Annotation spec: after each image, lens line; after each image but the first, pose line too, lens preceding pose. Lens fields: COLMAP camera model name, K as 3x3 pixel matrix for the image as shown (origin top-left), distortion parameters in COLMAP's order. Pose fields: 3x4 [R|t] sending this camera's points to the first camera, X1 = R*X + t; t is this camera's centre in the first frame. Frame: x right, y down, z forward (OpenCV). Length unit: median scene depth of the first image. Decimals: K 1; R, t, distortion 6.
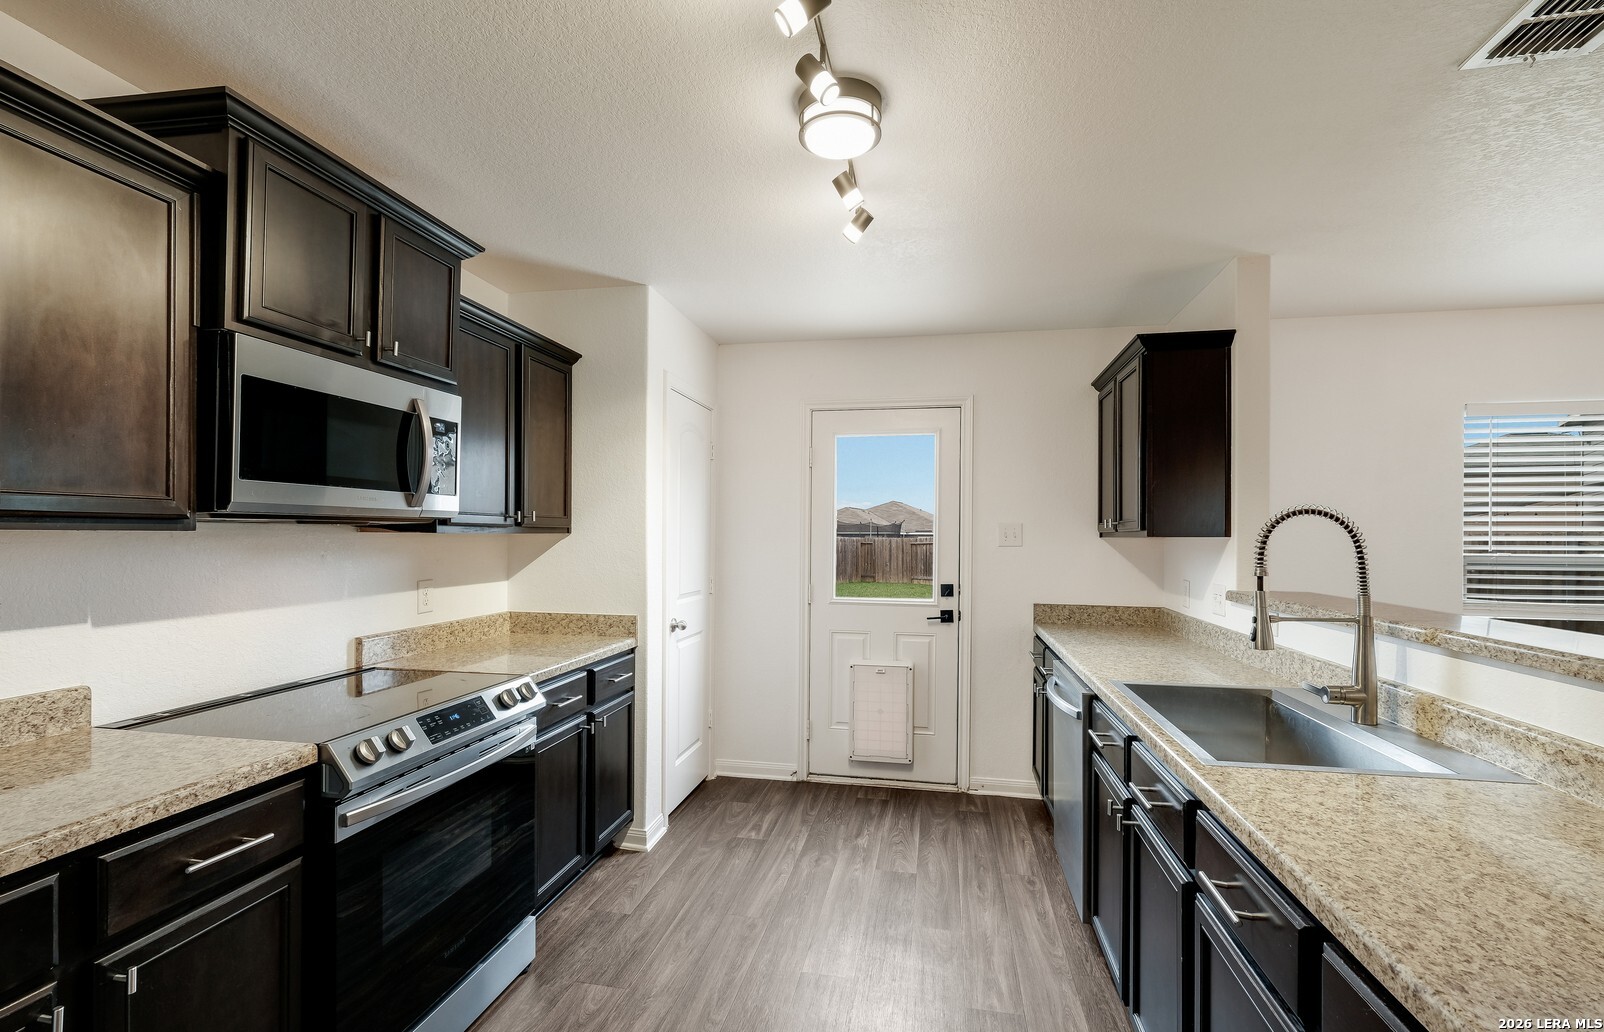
lens RADIAL K [[706.6, 0, 799.7], [0, 706.6, 528.3], [0, 0, 1]] dist [0.001799, -0.001252]
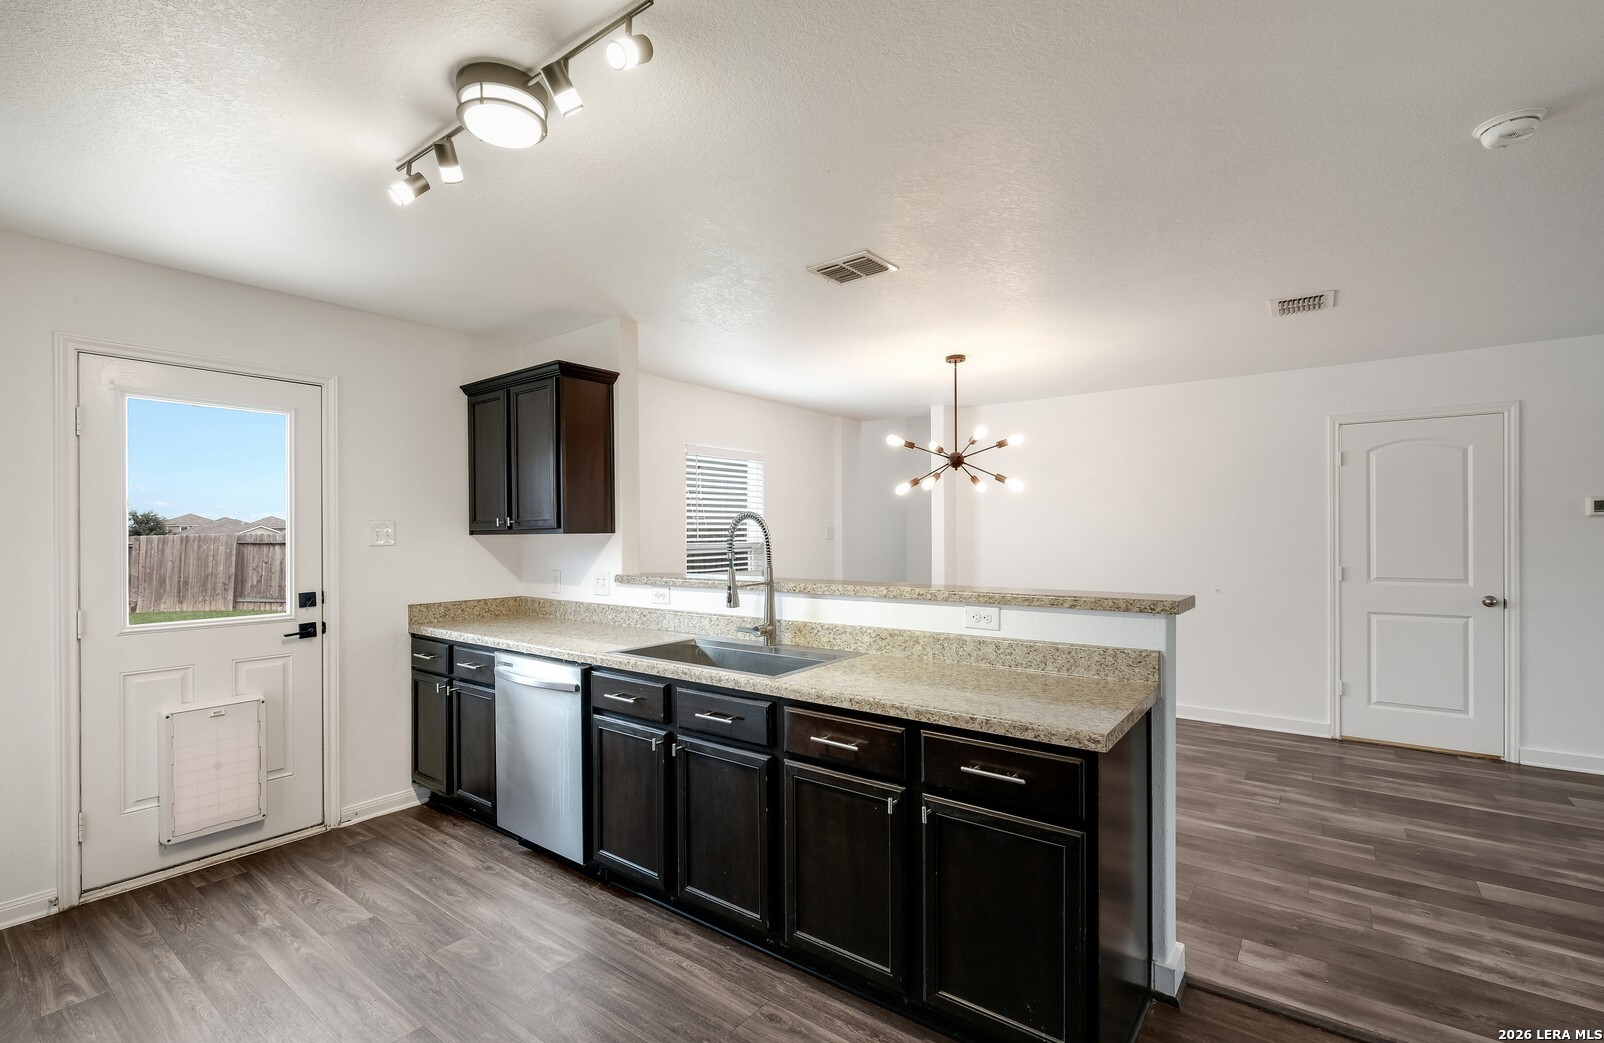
lens RADIAL K [[708.6, 0, 792.4], [0, 708.6, 522.9], [0, 0, 1]] dist [0.005872, 0.000235]
pose [[0.457513, 0.003649, 0.889196, -0.298978], [0.000744, 0.999990, -0.004487, -0.000459], [-0.889203, 0.002714, 0.457505, 0.094194]]
